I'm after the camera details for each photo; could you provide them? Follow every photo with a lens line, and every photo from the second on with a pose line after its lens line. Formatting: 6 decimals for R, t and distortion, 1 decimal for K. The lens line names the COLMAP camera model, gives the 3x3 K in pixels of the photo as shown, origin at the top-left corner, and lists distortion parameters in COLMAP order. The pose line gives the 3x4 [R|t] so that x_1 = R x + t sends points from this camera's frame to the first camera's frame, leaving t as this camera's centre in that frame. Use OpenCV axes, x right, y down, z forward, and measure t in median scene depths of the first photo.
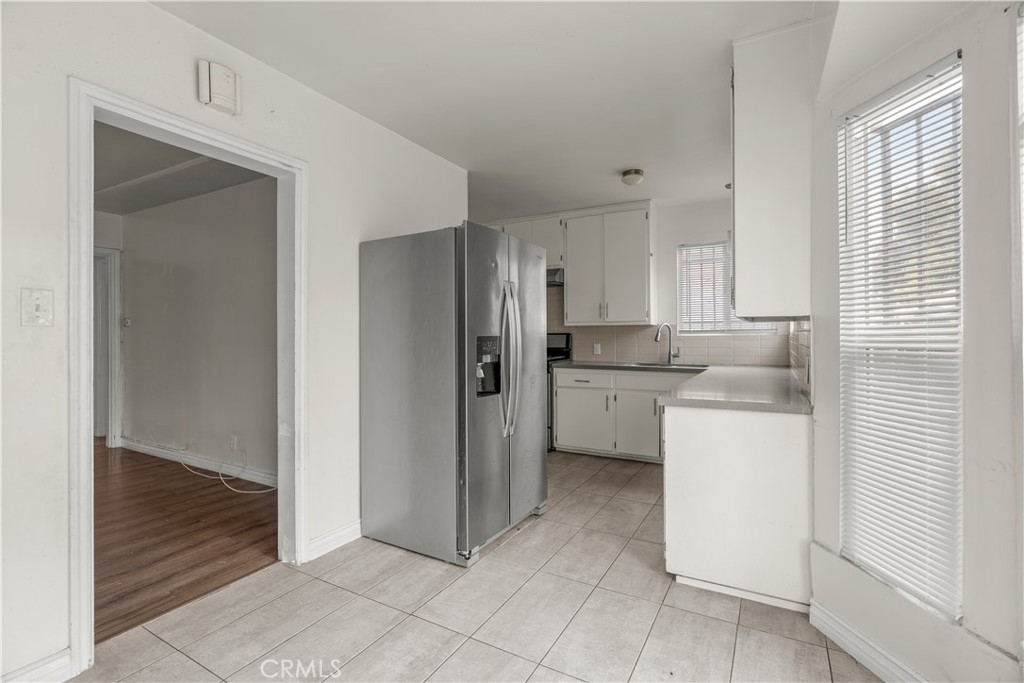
lens RADIAL K [[465.1, 0, 514.0], [0, 465.1, 344.7], [0, 0, 1]] dist [-0.010451, 0.003681]
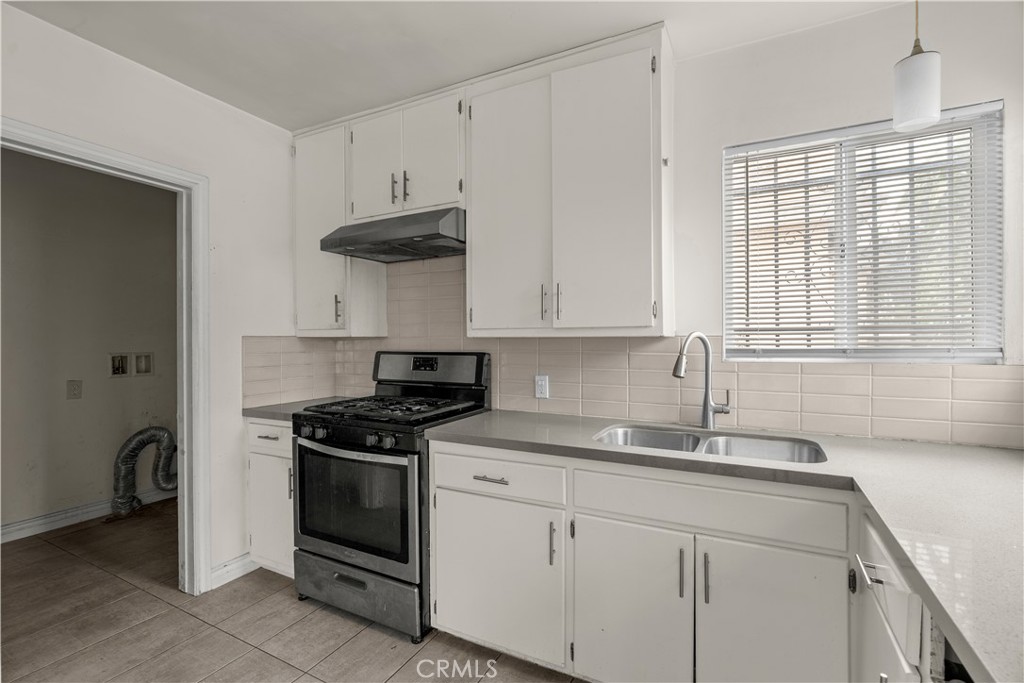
lens RADIAL K [[465.1, 0, 514.6], [0, 465.1, 344.5], [0, 0, 1]] dist [-0.010451, 0.003681]
pose [[0.999652, 0.002995, 0.026212, 0.150088], [-0.002687, 0.999927, -0.011755, -0.029684], [-0.026245, 0.011681, 0.999587, 0.581274]]
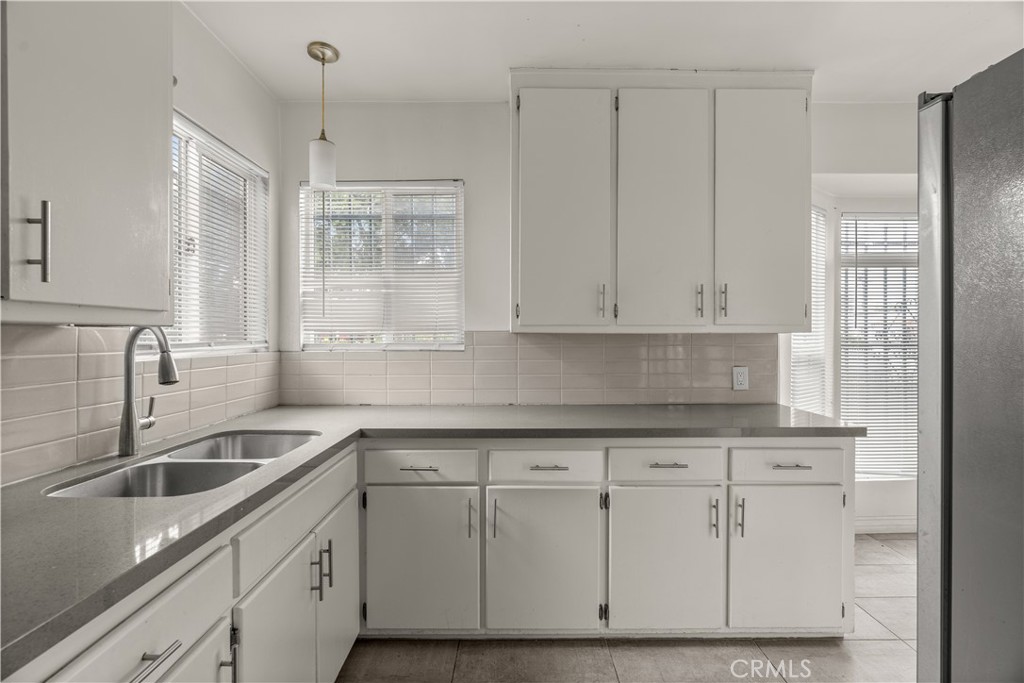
lens RADIAL K [[465.1, 0, 514.1], [0, 465.1, 339.9], [0, 0, 1]] dist [-0.010451, 0.003681]
pose [[-0.490752, 0.003947, 0.871290, -0.095381], [0.023313, 0.999691, 0.008602, -0.030987], [-0.870987, 0.024534, -0.490693, 1.002532]]
